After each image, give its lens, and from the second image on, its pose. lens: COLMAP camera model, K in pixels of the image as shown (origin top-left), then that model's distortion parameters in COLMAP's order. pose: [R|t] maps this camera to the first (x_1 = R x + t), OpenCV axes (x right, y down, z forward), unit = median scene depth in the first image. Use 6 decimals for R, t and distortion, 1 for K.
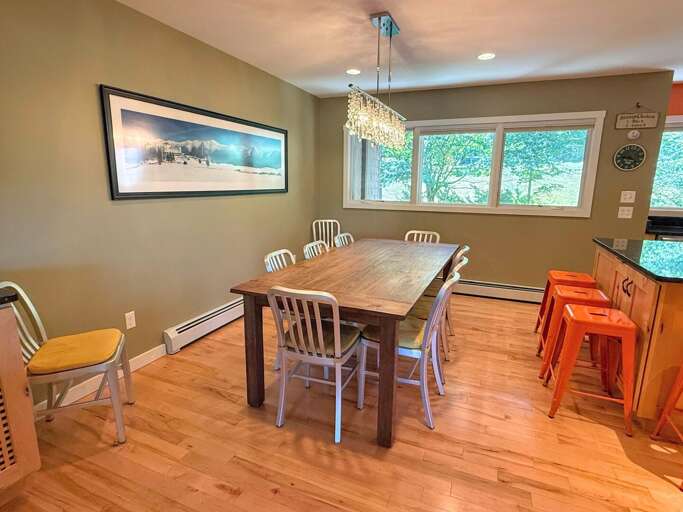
lens RADIAL K [[363.6, 0, 339.5], [0, 363.6, 255.1], [0, 0, 1]] dist [-0.002392, -0.000300]
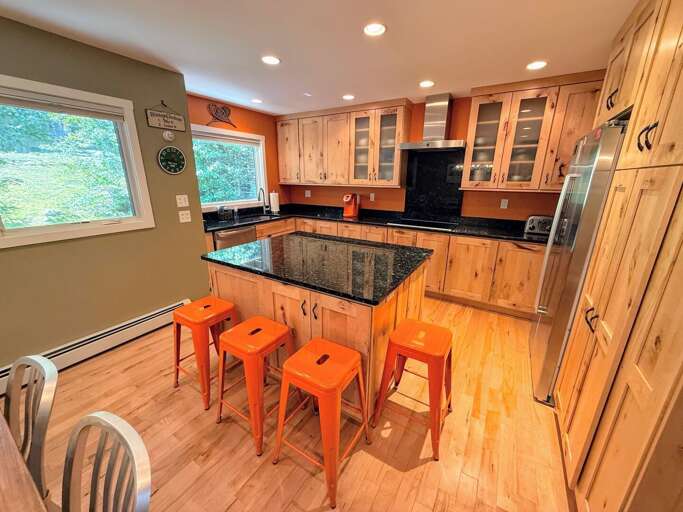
lens RADIAL K [[270.1, 0, 340.5], [0, 270.1, 256.2], [0, 0, 1]] dist [-0.001216, -0.000869]
pose [[0.138686, -0.289881, 0.946961, 0.142307], [0.188190, 0.946492, 0.262177, -0.173385], [-0.972292, 0.141848, 0.185818, 0.617227]]
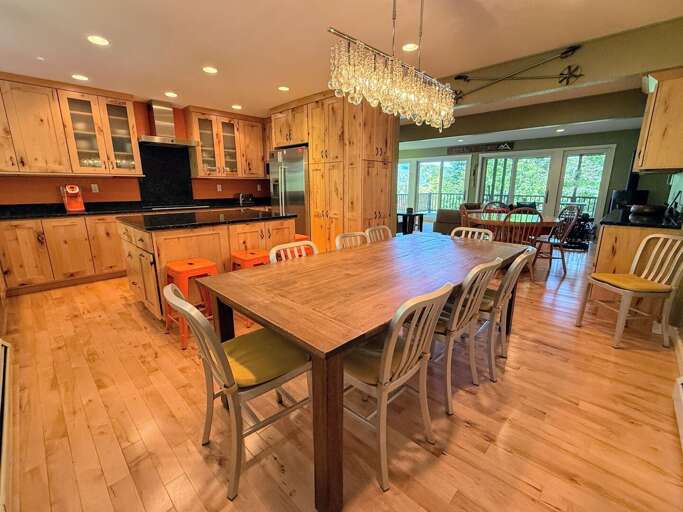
lens RADIAL K [[303.3, 0, 341.0], [0, 303.3, 254.8], [0, 0, 1]] dist [0.001956, -0.001492]
pose [[-0.937275, -0.089192, 0.336987, -0.006732], [0.057190, 0.914270, 0.401049, -0.292127], [-0.343868, 0.395166, -0.851821, 1.684669]]
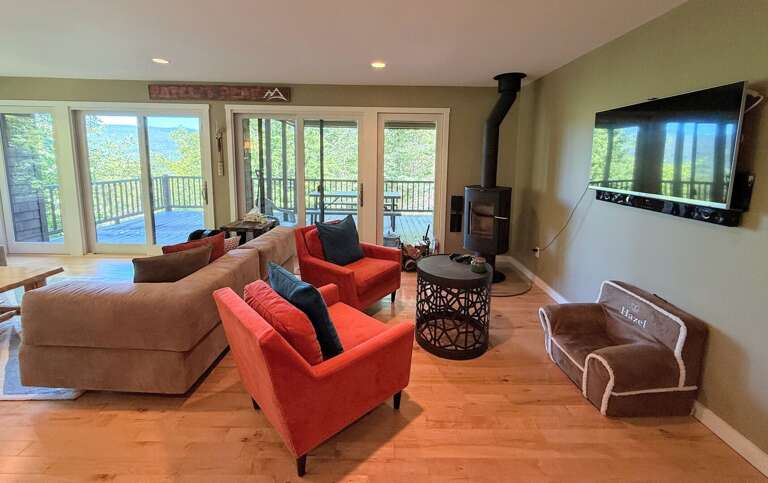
lens RADIAL K [[309.4, 0, 385.3], [0, 309.4, 195.1], [0, 0, 1]] dist [-0.000101, -0.000100]
pose [[-0.911464, 0.026411, -0.410531, -0.054956], [-0.106598, 0.948689, 0.297702, -0.242910], [0.397329, 0.315107, -0.861880, 1.346679]]
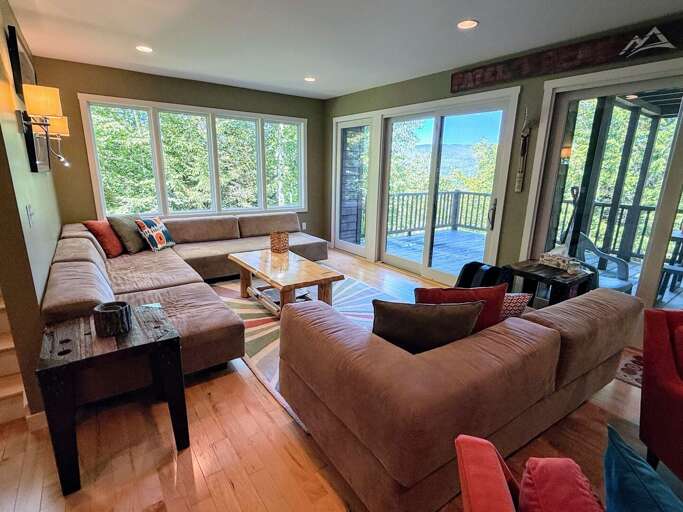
lens RADIAL K [[347.1, 0, 343.2], [0, 347.1, 256.2], [0, 0, 1]] dist [0.001596, 0.000813]
pose [[-0.865944, -0.150727, 0.476889, -0.050224], [0.070432, 0.907255, 0.414642, -0.223076], [-0.495157, 0.392645, -0.775015, 1.283588]]
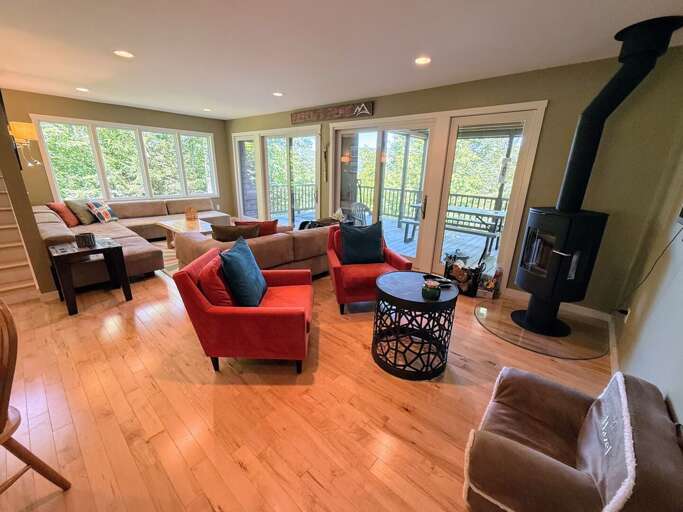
lens RADIAL K [[279.4, 0, 344.5], [0, 279.4, 255.7], [0, 0, 1]] dist [-0.000538, 0.000761]
pose [[-0.954830, -0.124220, 0.269941, -0.152807], [0.021161, 0.877700, 0.478743, -0.241475], [-0.296397, 0.462831, -0.835426, 1.349973]]
